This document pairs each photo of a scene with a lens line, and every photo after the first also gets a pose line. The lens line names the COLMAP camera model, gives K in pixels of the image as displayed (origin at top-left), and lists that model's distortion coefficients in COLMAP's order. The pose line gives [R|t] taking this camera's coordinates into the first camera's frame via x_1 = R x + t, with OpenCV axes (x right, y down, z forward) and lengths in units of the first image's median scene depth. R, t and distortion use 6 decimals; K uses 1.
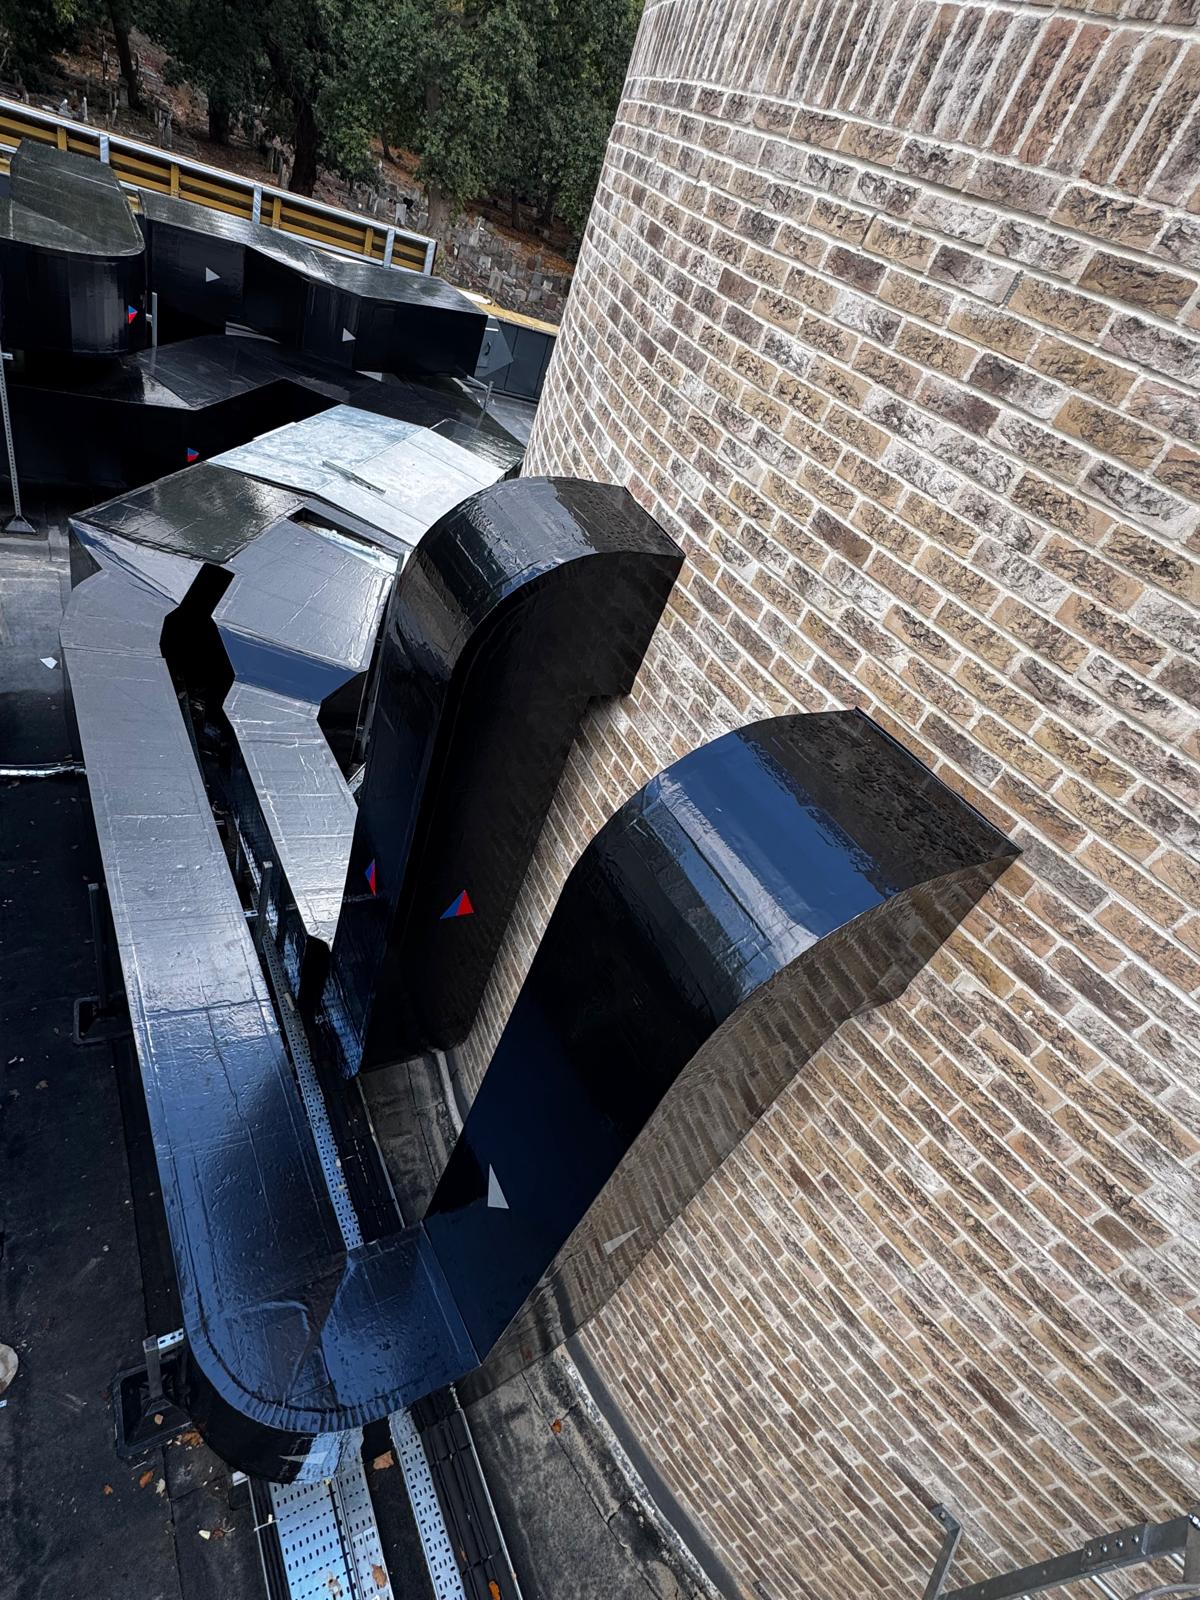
lens RADIAL K [[832.0, 0, 602.6], [0, 832.0, 801.7], [0, 0, 1]] dist [-0.004401, 0.000584]
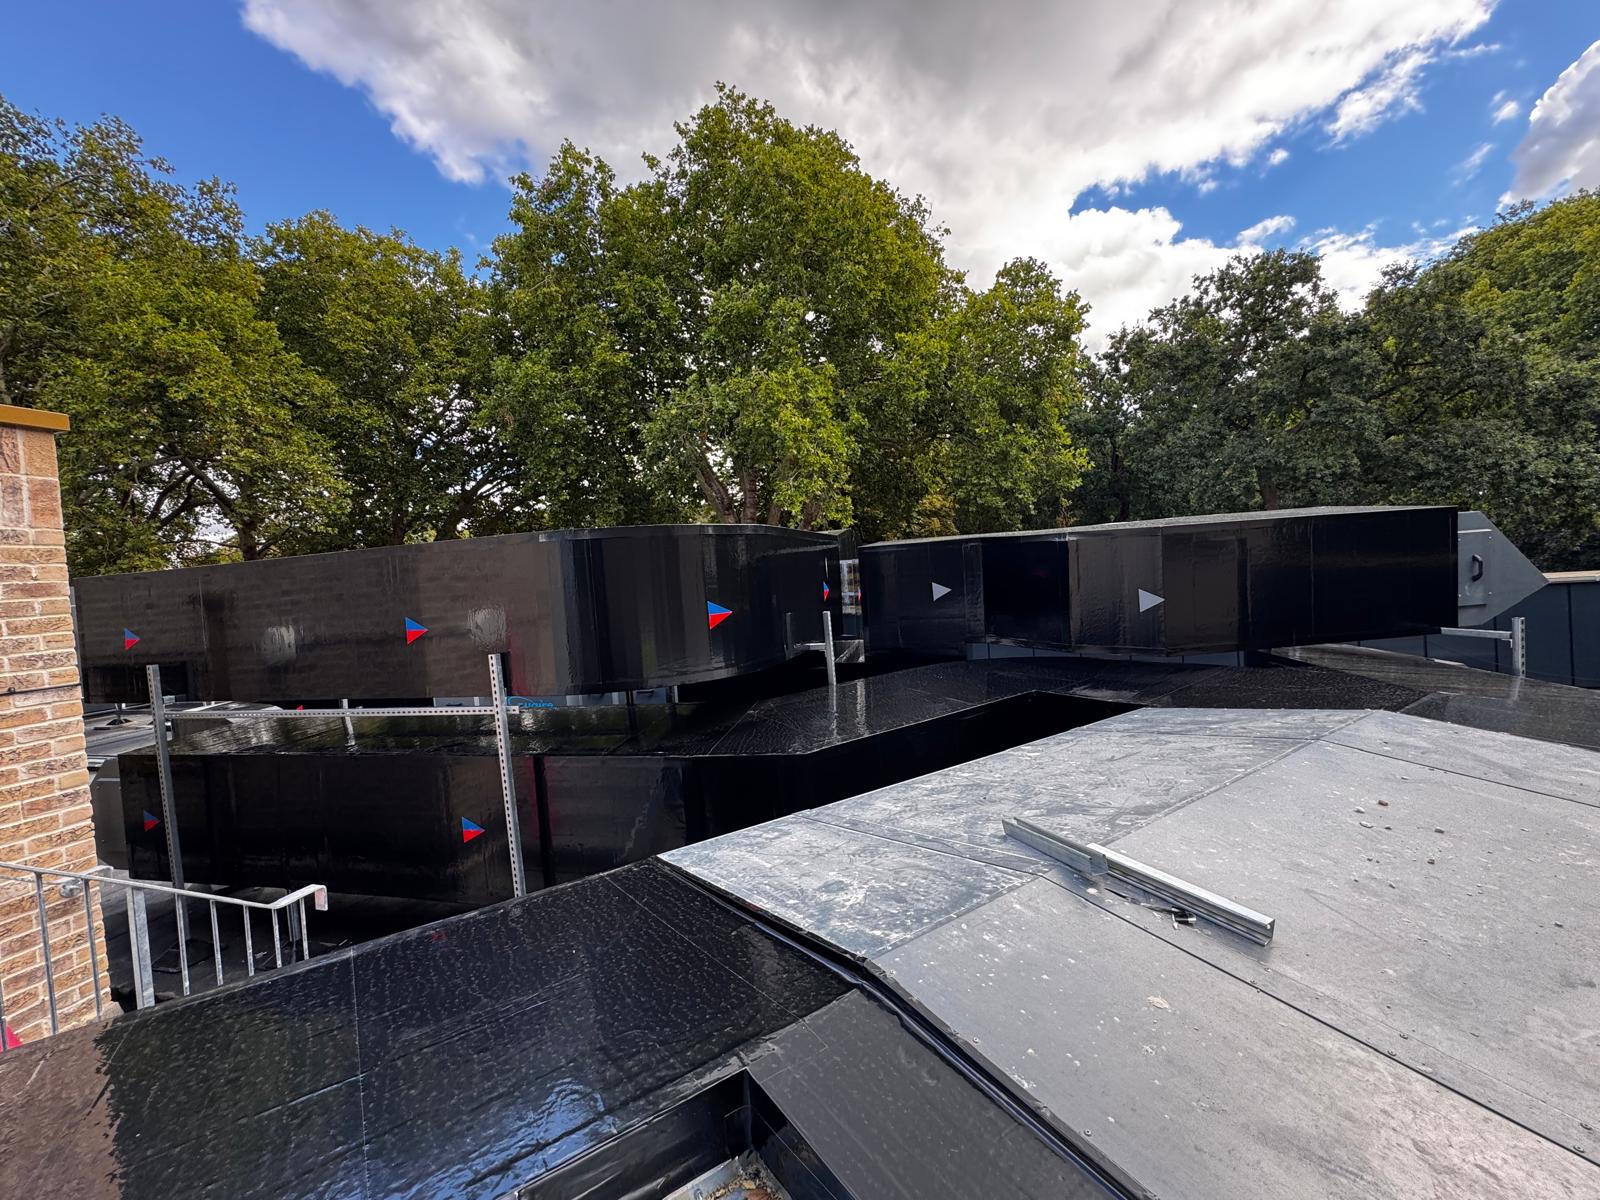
lens RADIAL K [[673.7, 0, 793.7], [0, 673.7, 599.5], [0, 0, 1]] dist [-0.009569, -0.001088]
pose [[0.648416, -0.341044, -0.680622, -0.272088], [-0.216669, 0.774395, -0.594447, -0.429859], [0.729803, 0.532918, 0.428236, 1.098130]]
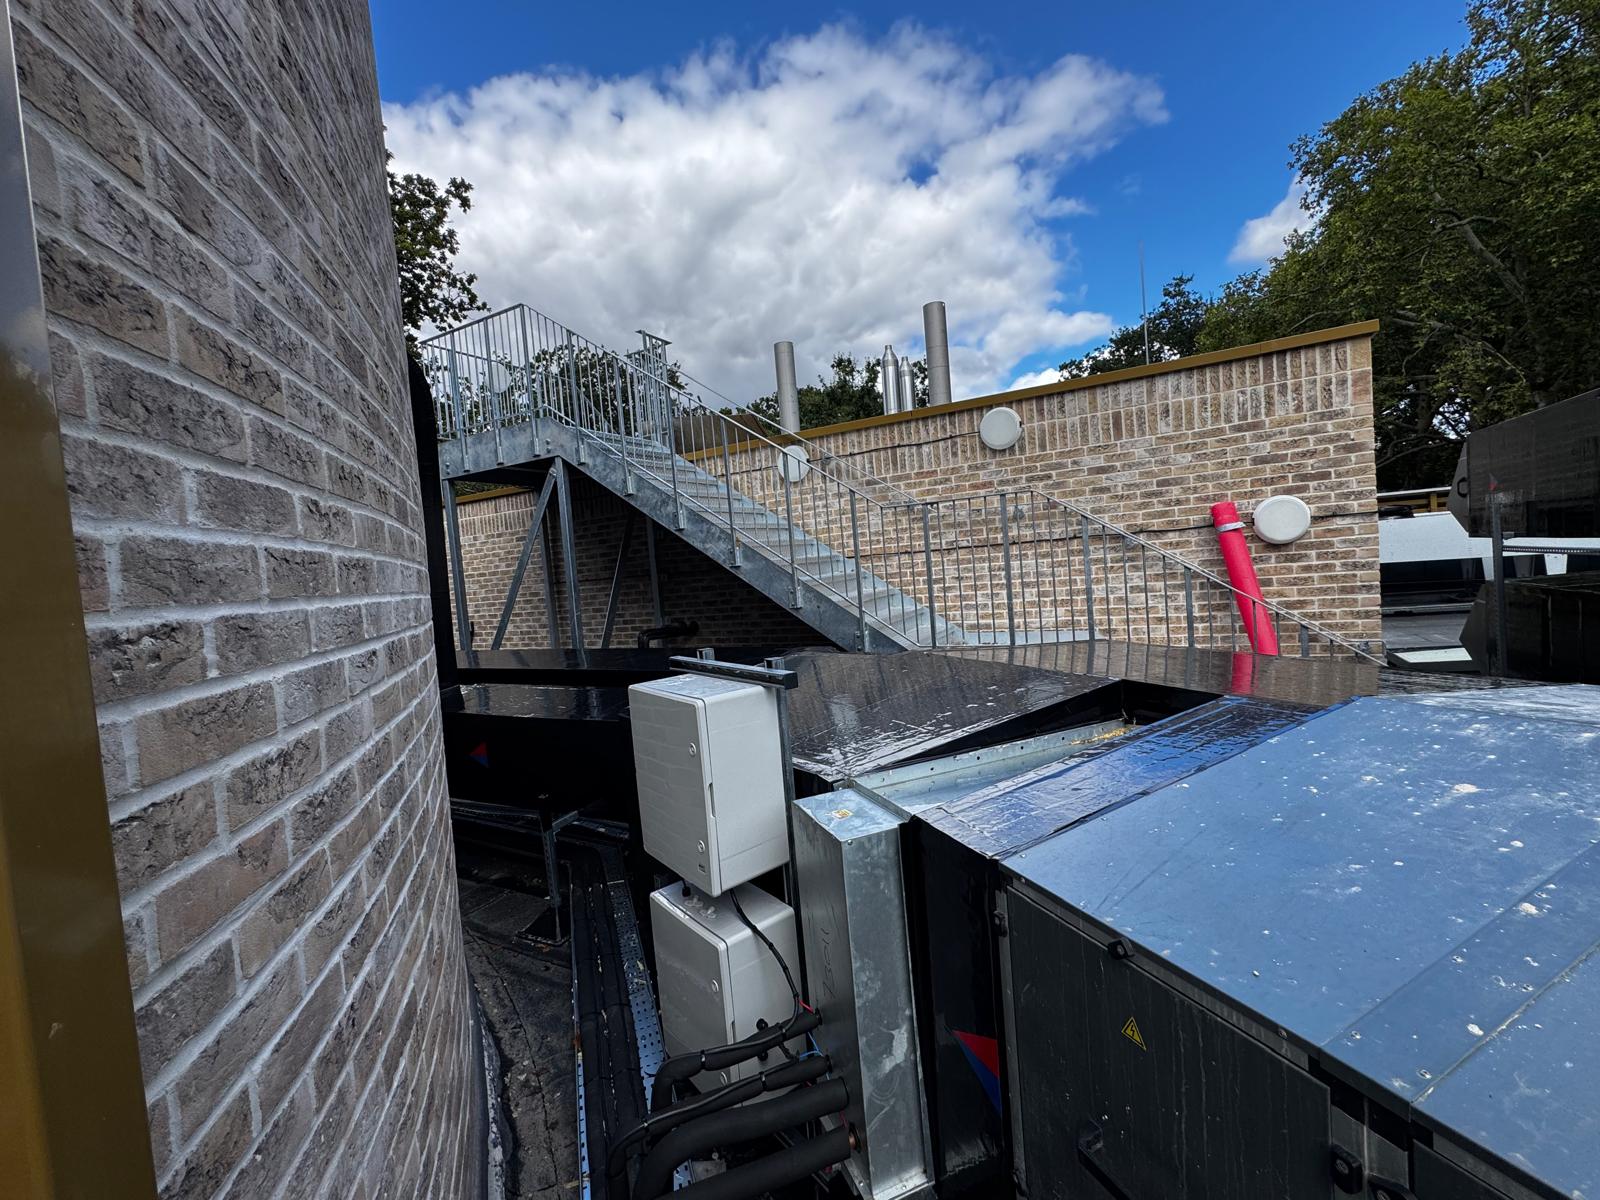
lens RADIAL K [[681.3, 0, 803.0], [0, 681.3, 587.8], [0, 0, 1]] dist [-0.004840, 0.000541]
pose [[-0.819266, -0.234702, -0.523181, -0.097123], [-0.487234, 0.765999, 0.419343, -0.511227], [0.302336, 0.598465, -0.741912, 1.383922]]
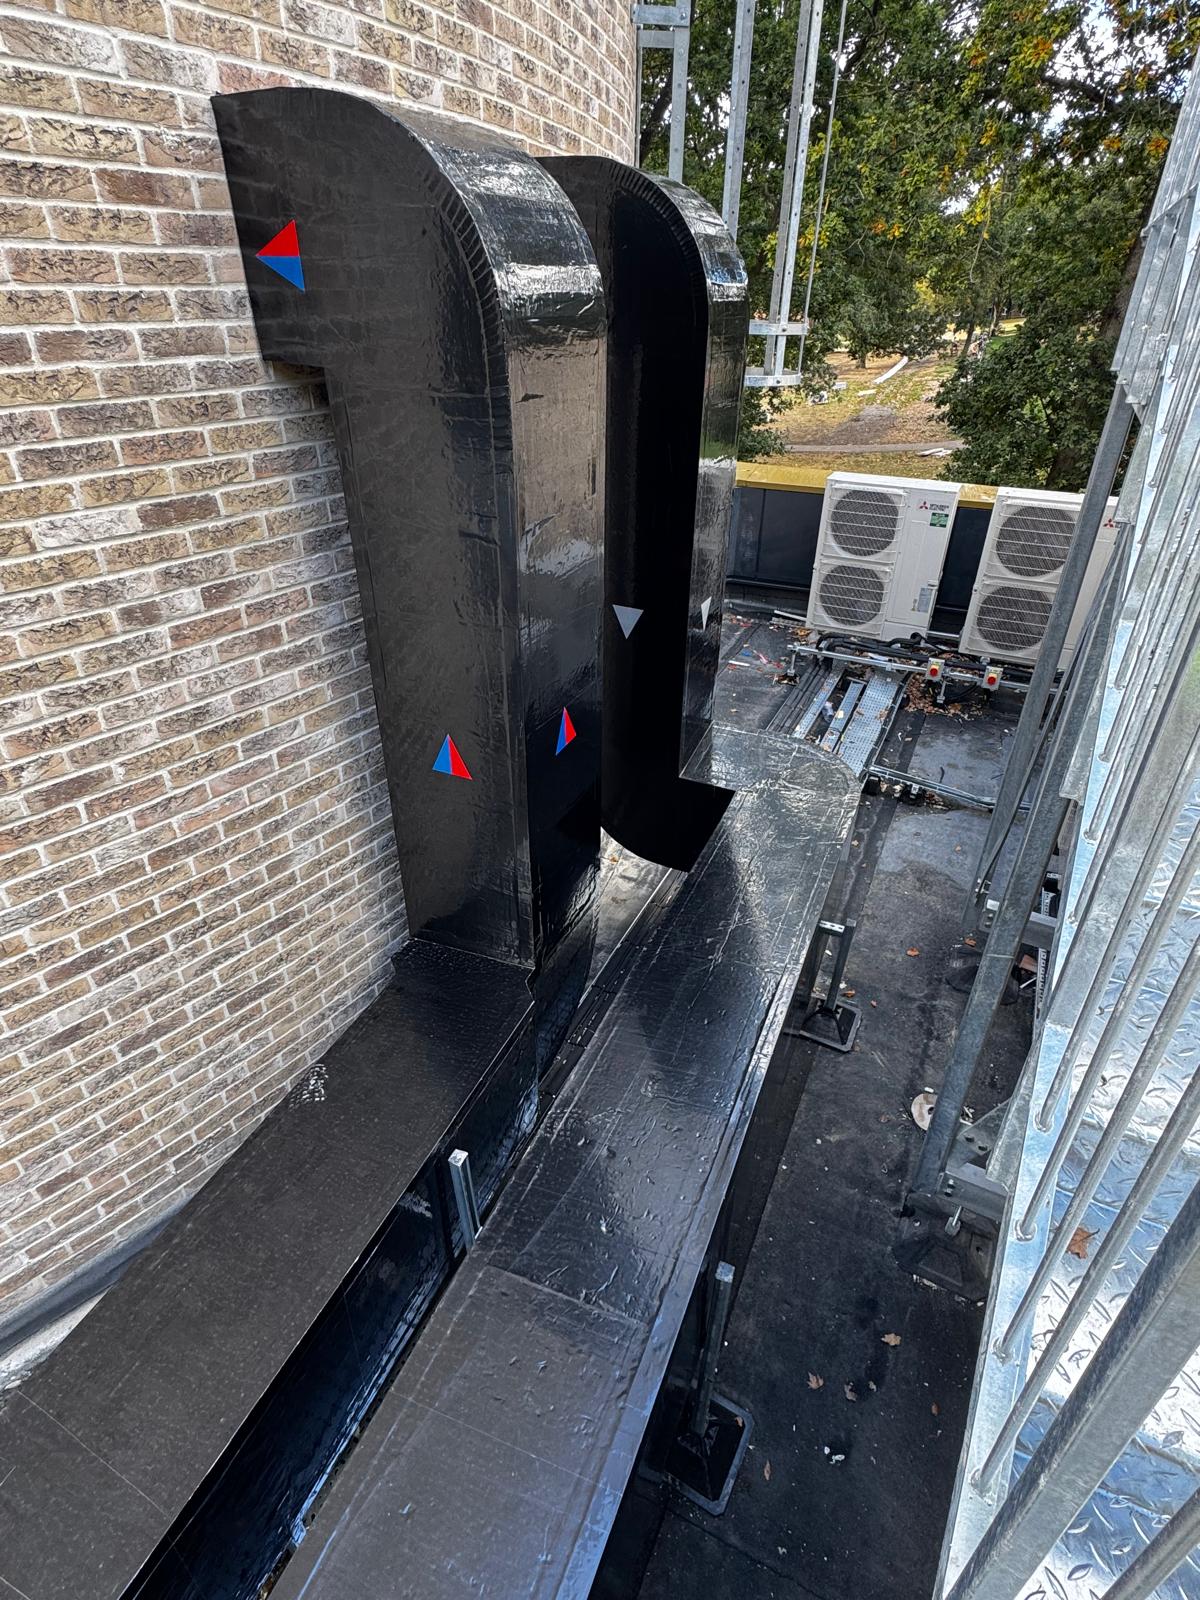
lens RADIAL K [[832.0, 0, 598.2], [0, 832.0, 805.1], [0, 0, 1]] dist [-0.004401, 0.000584]
pose [[-0.553059, -0.674657, 0.488840, -0.432423], [0.361122, 0.334640, 0.870406, -0.337813], [-0.750811, 0.657917, 0.058558, 0.574153]]
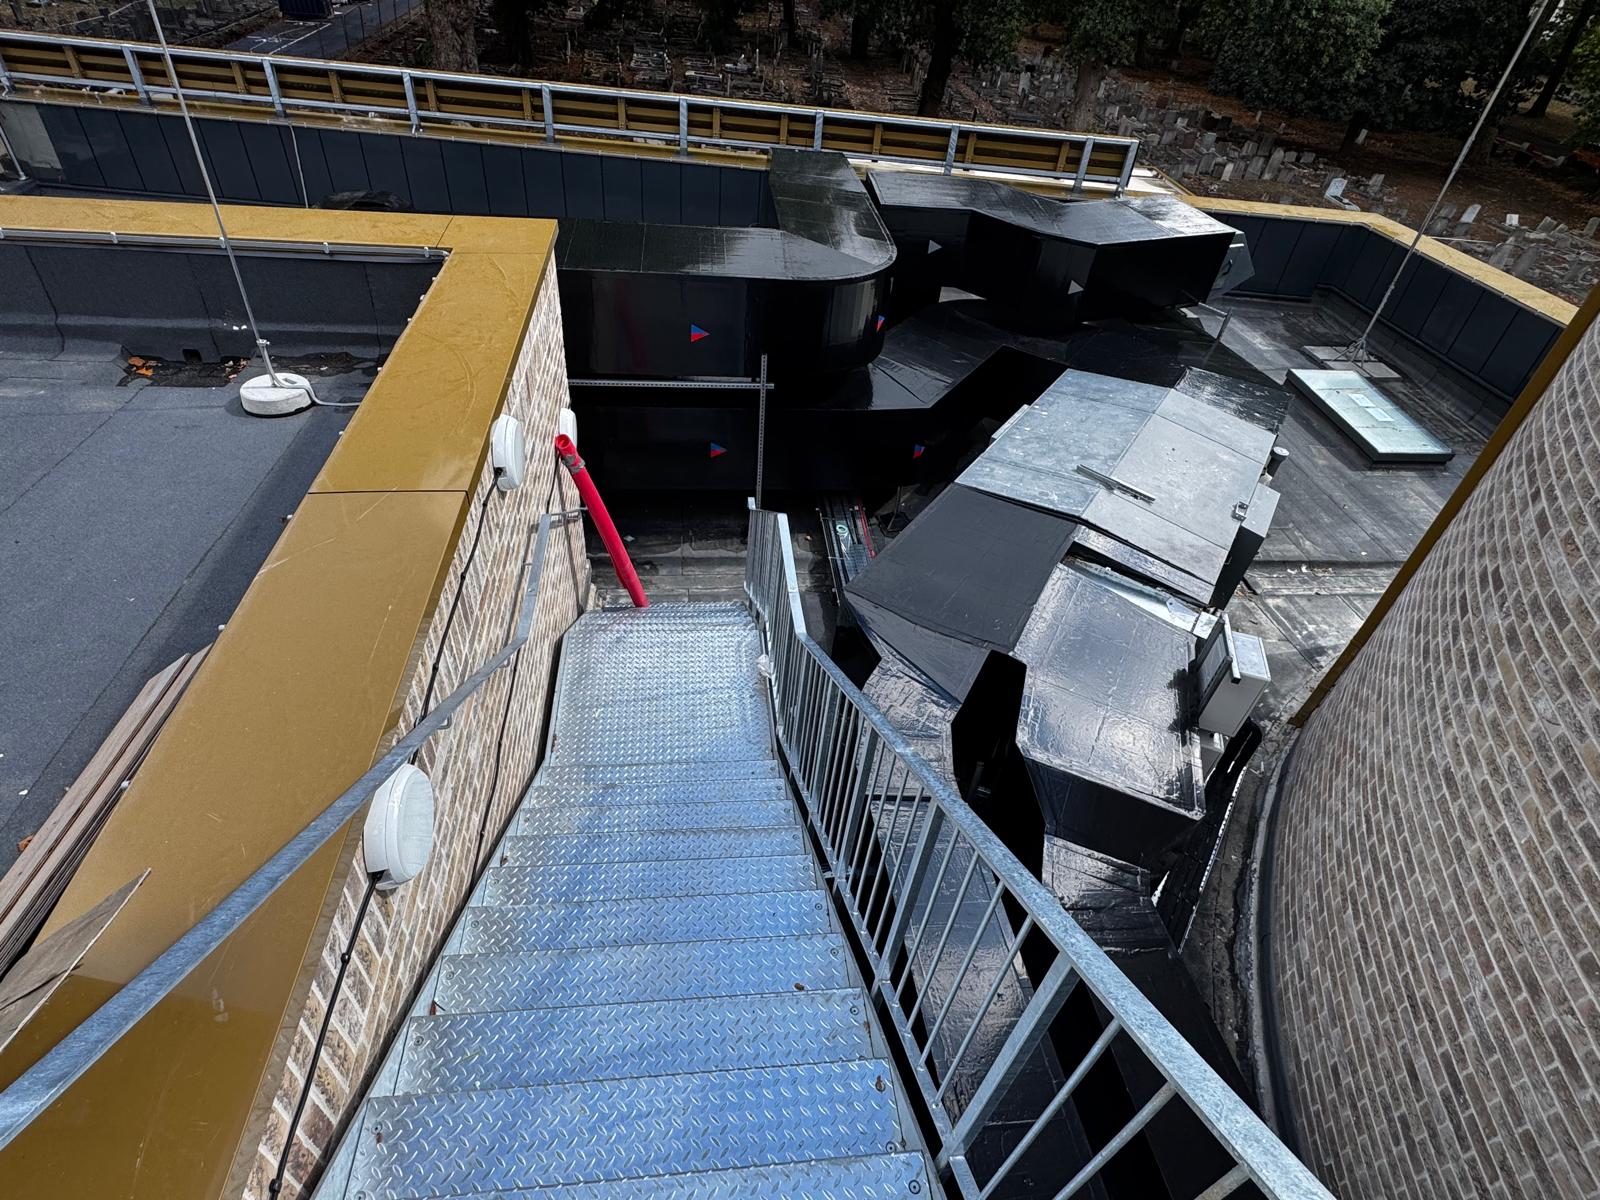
lens RADIAL K [[832.0, 0, 794.2], [0, 832.0, 601.7], [0, 0, 1]] dist [-0.004401, 0.000584]
pose [[0.900270, 0.044002, -0.433102, -0.303470], [-0.065234, 0.997281, -0.034278, -0.302418], [0.430416, 0.059112, 0.900693, 0.156746]]
